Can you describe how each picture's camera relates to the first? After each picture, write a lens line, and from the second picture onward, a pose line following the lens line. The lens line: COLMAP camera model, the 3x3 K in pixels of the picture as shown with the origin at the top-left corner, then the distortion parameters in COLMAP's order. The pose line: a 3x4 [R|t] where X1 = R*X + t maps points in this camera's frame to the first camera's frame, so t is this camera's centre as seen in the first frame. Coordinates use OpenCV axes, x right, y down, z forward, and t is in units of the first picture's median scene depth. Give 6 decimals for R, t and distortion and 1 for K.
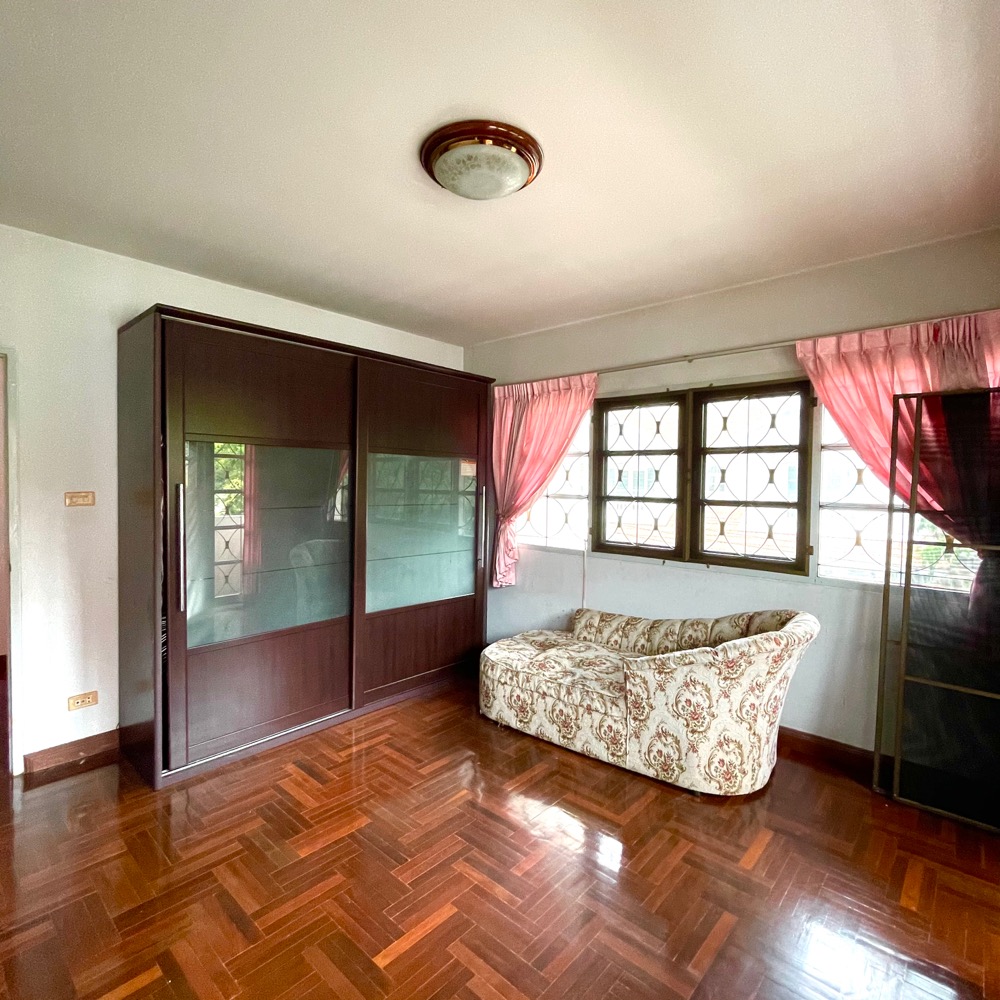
lens RADIAL K [[540.2, 0, 498.2], [0, 540.2, 501.8], [0, 0, 1]] dist [-0.006856, -0.001710]
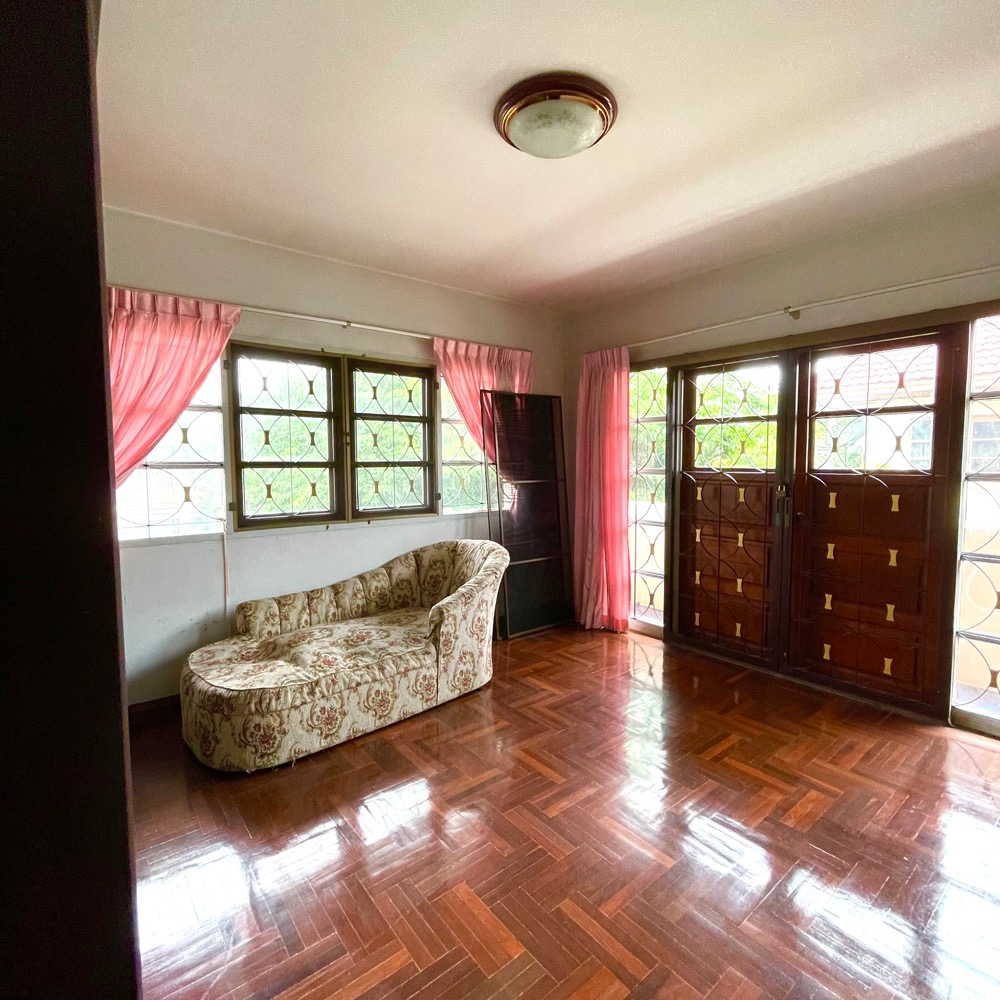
lens RADIAL K [[540.2, 0, 502.3], [0, 540.2, 502.4], [0, 0, 1]] dist [-0.006856, -0.001710]
pose [[0.145739, -0.092018, 0.985034, -0.690629], [0.038306, 0.995443, 0.087322, -0.007360], [-0.988581, 0.025006, 0.148600, 0.605985]]
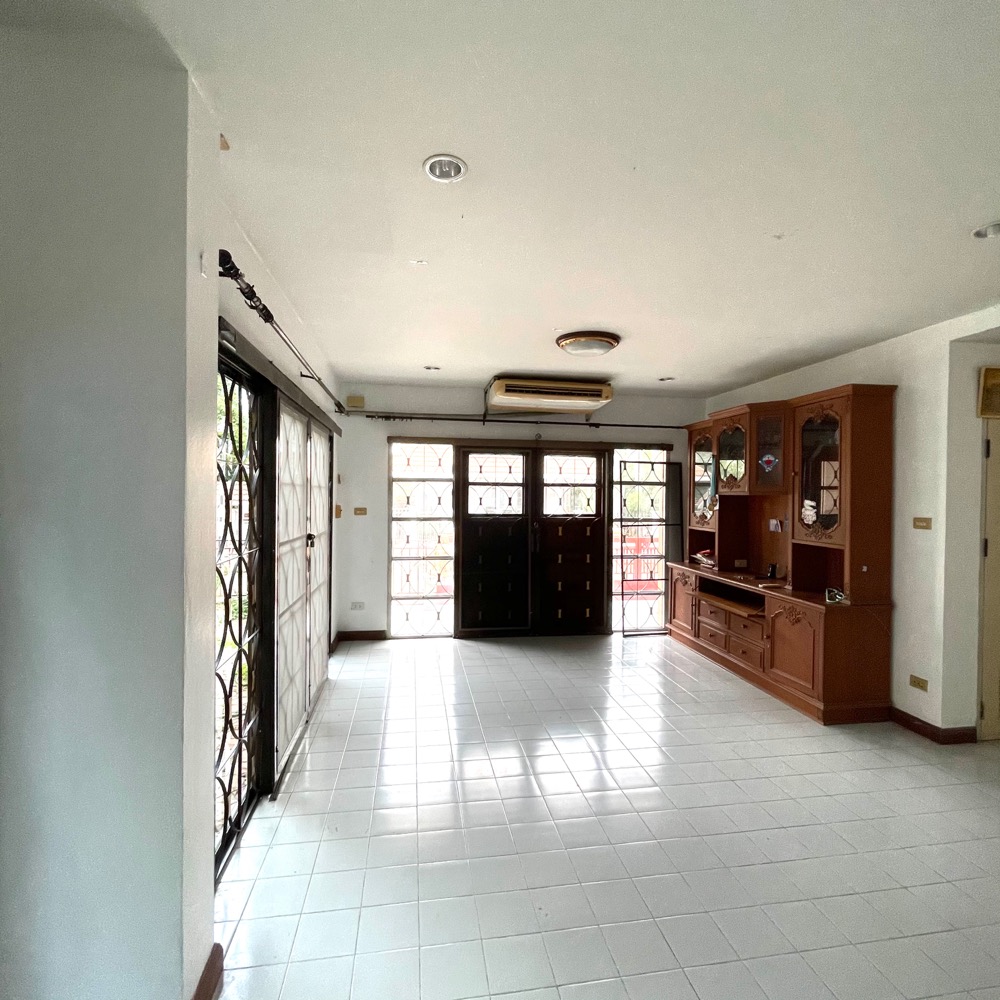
lens RADIAL K [[540.2, 0, 492.8], [0, 540.2, 502.3], [0, 0, 1]] dist [-0.006856, -0.001710]
pose [[-0.765296, -0.020549, 0.643351, -0.660747], [0.009733, 0.999007, 0.043486, -0.081049], [-0.643605, 0.039541, -0.764336, 1.692208]]
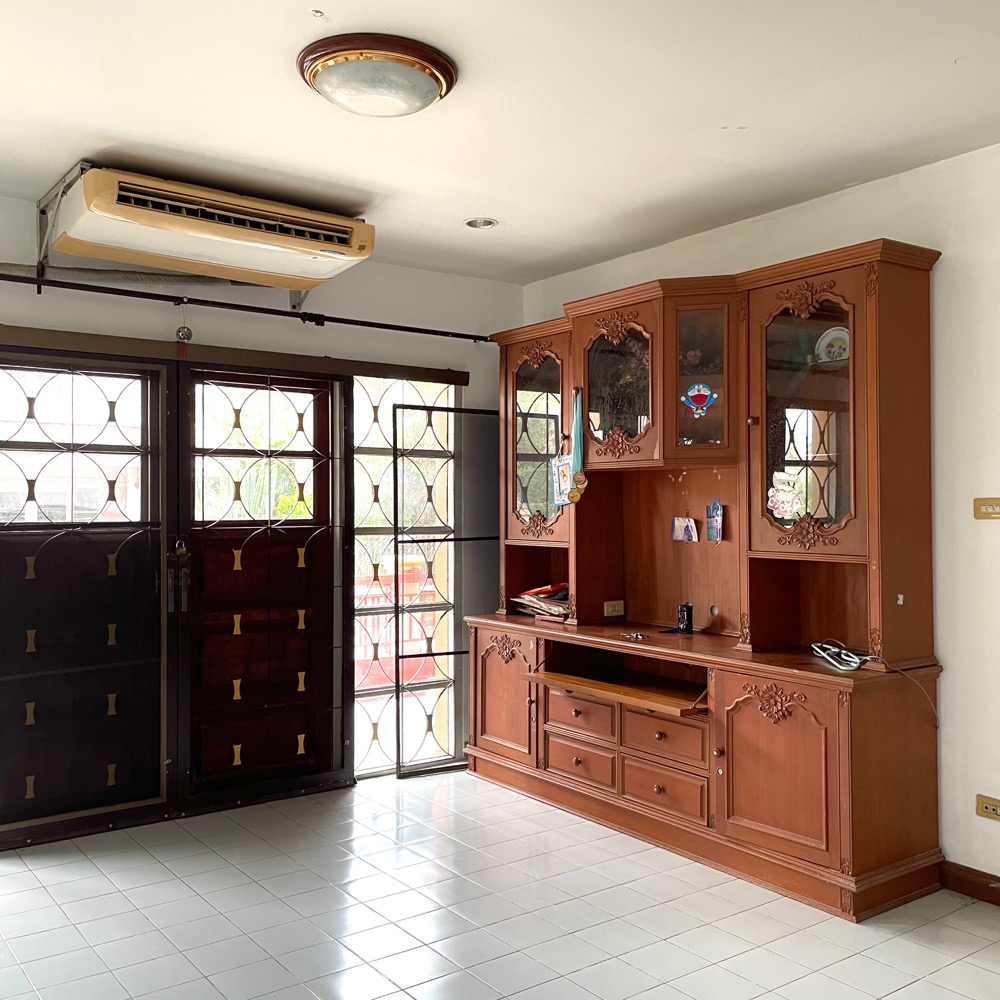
lens RADIAL K [[1008.6, 0, 502.4], [0, 1008.6, 499.3], [0, 0, 1]] dist [0.050373, 0.000000]
pose [[-0.977283, 0.000827, 0.211938, -0.350860], [0.006733, 0.999609, 0.027145, -0.027670], [-0.211833, 0.027955, -0.976906, 1.503956]]
